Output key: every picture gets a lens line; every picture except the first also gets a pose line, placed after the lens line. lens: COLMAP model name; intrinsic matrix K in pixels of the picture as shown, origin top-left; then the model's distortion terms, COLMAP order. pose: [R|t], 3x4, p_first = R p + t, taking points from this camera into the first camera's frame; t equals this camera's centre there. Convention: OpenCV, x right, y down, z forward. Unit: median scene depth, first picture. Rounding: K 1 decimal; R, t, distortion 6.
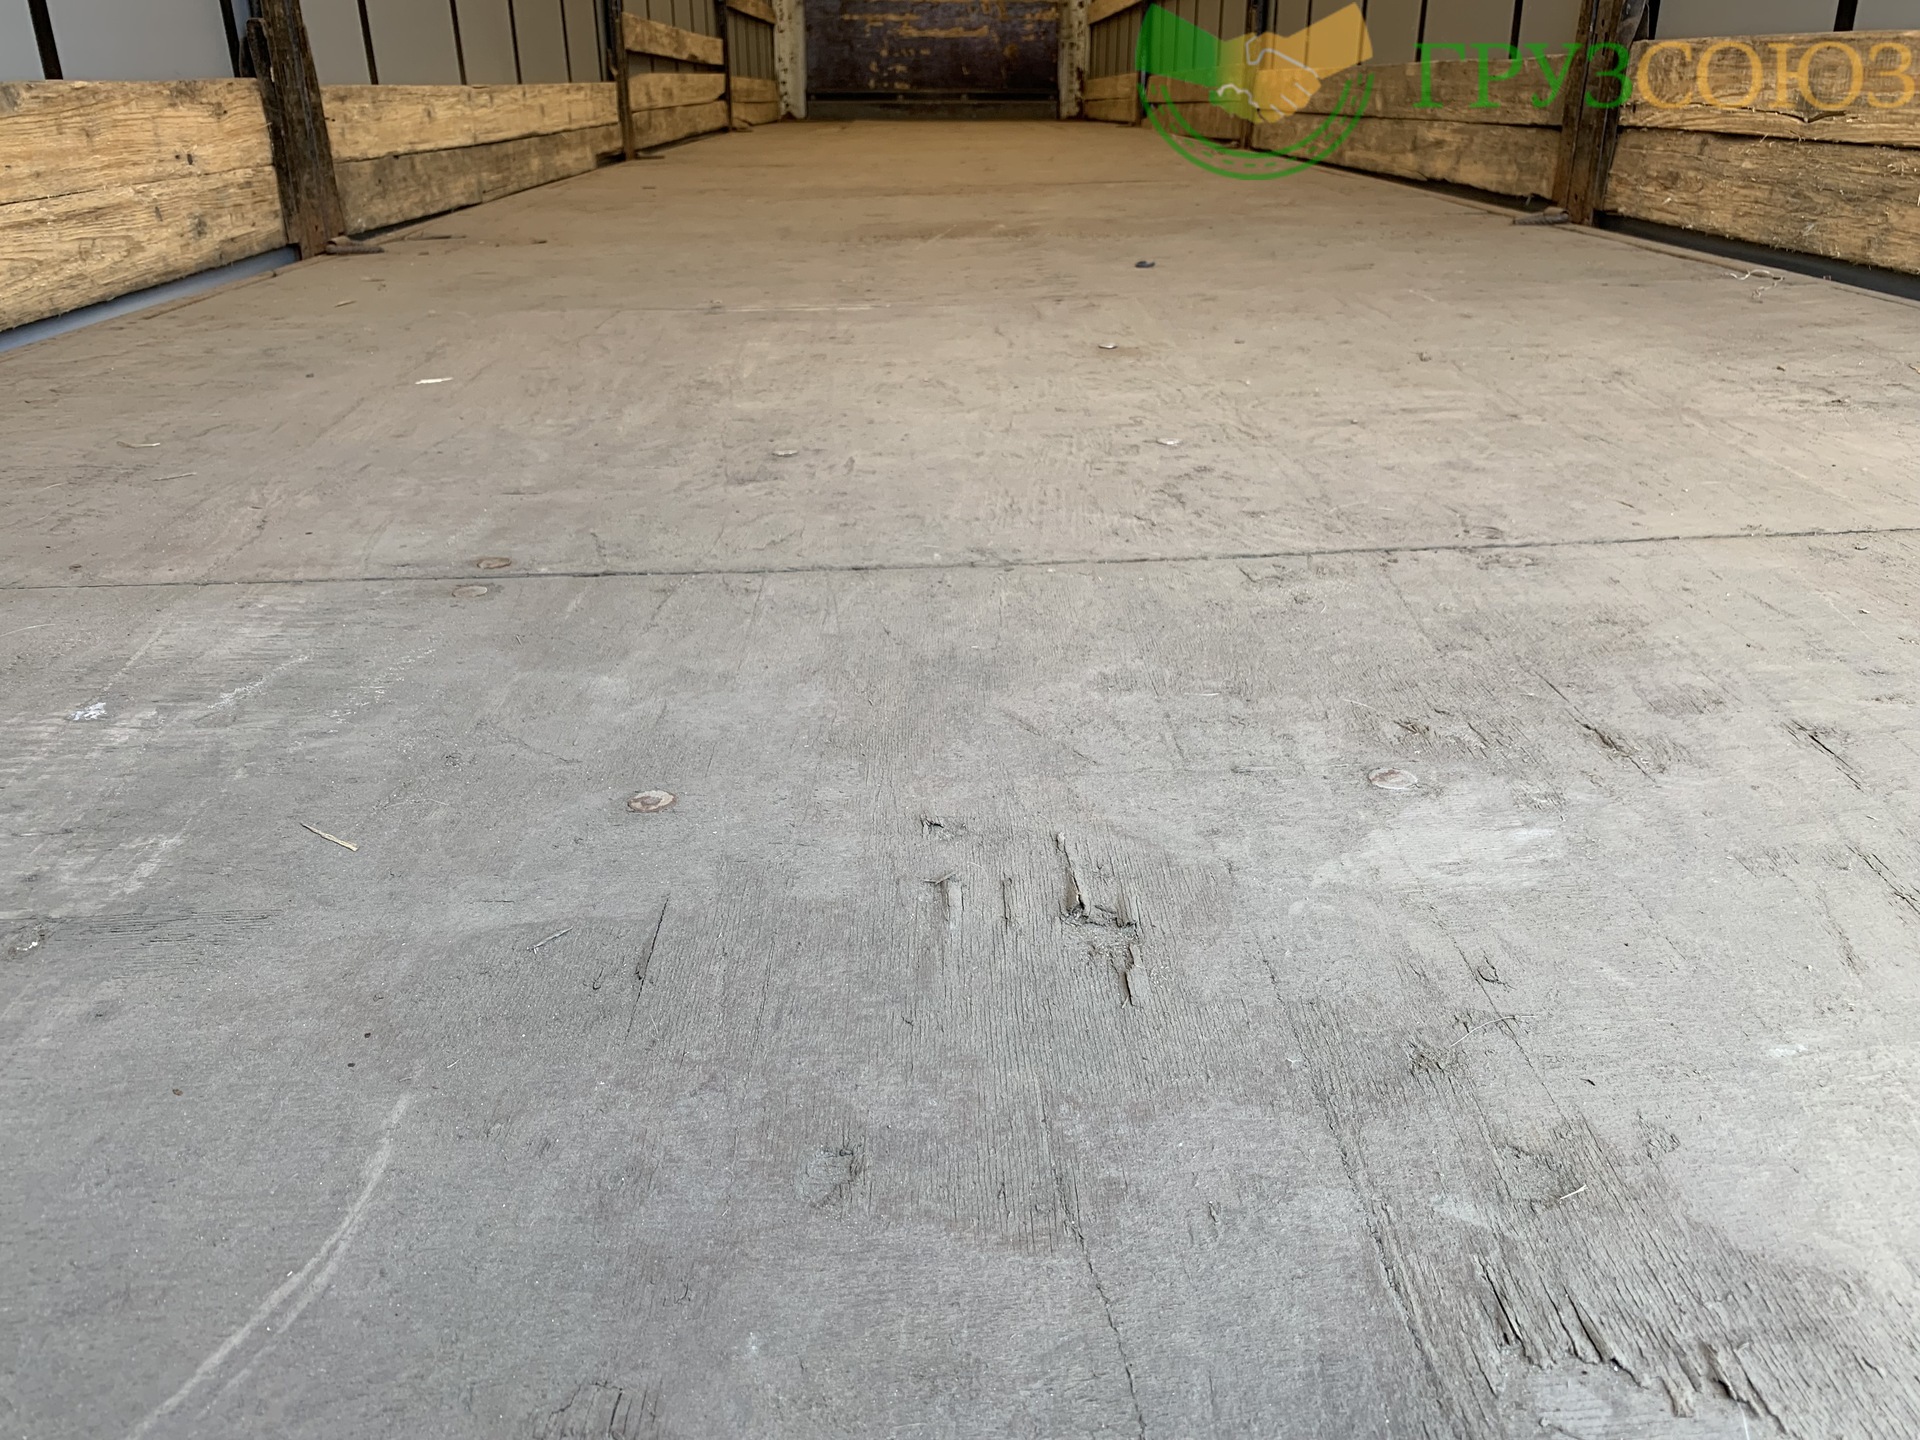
lens RADIAL K [[1465.3, 0, 944.5], [0, 1465.3, 725.0], [0, 0, 1]] dist [0.009162, -0.013352]
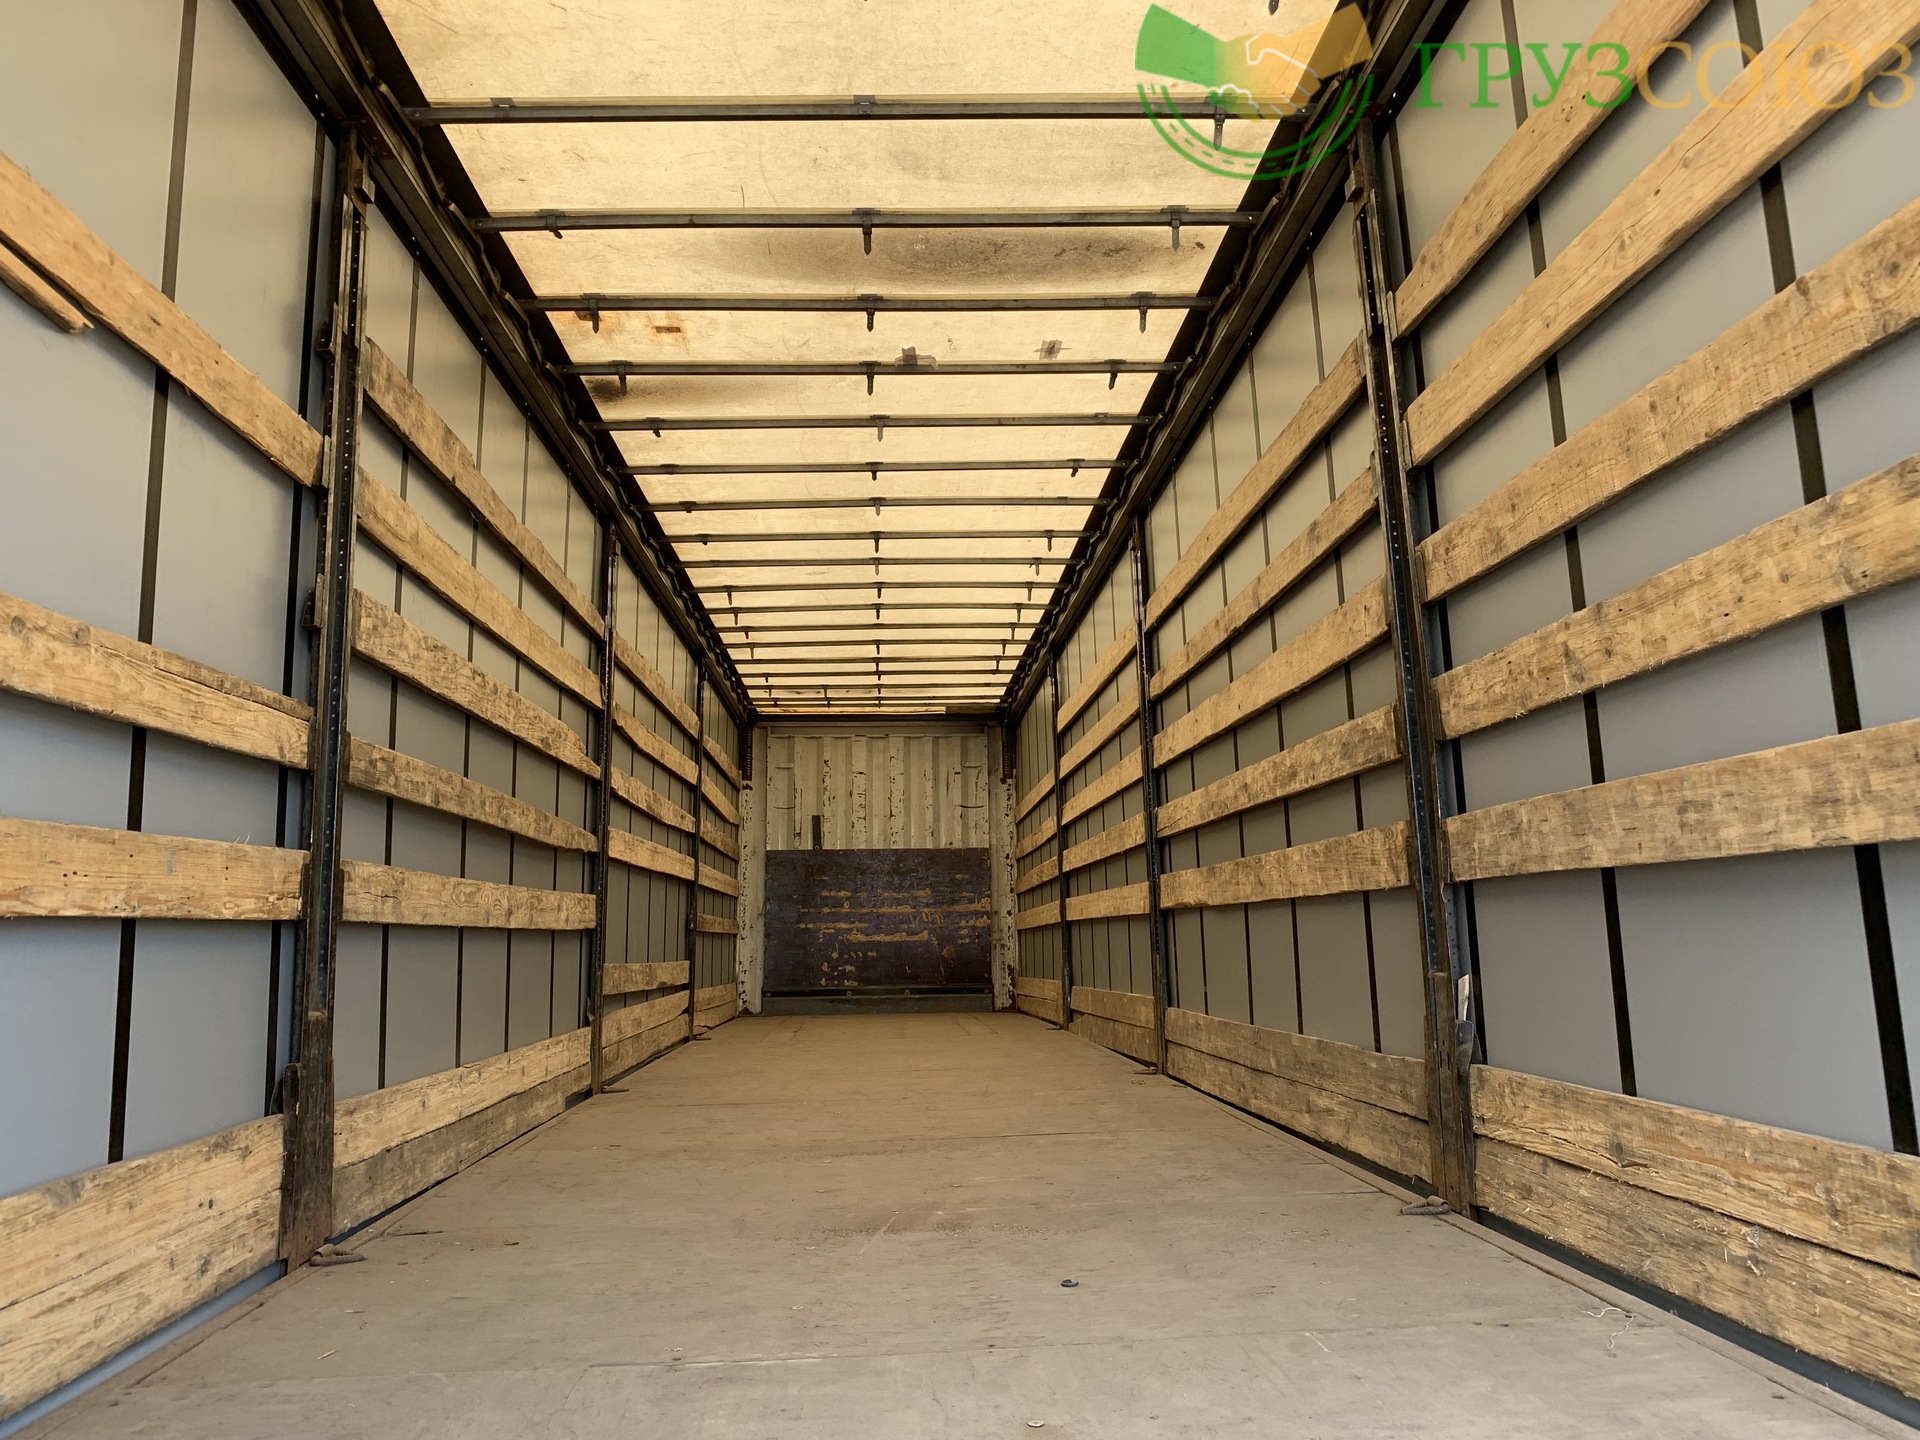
lens RADIAL K [[1465.3, 0, 944.5], [0, 1465.3, 725.0], [0, 0, 1]] dist [0.009162, -0.013352]
pose [[0.999302, 0.000430, 0.037357, 0.001342], [0.019529, 0.846424, -0.532152, -0.072604], [-0.031848, 0.532510, 0.845825, -0.126781]]
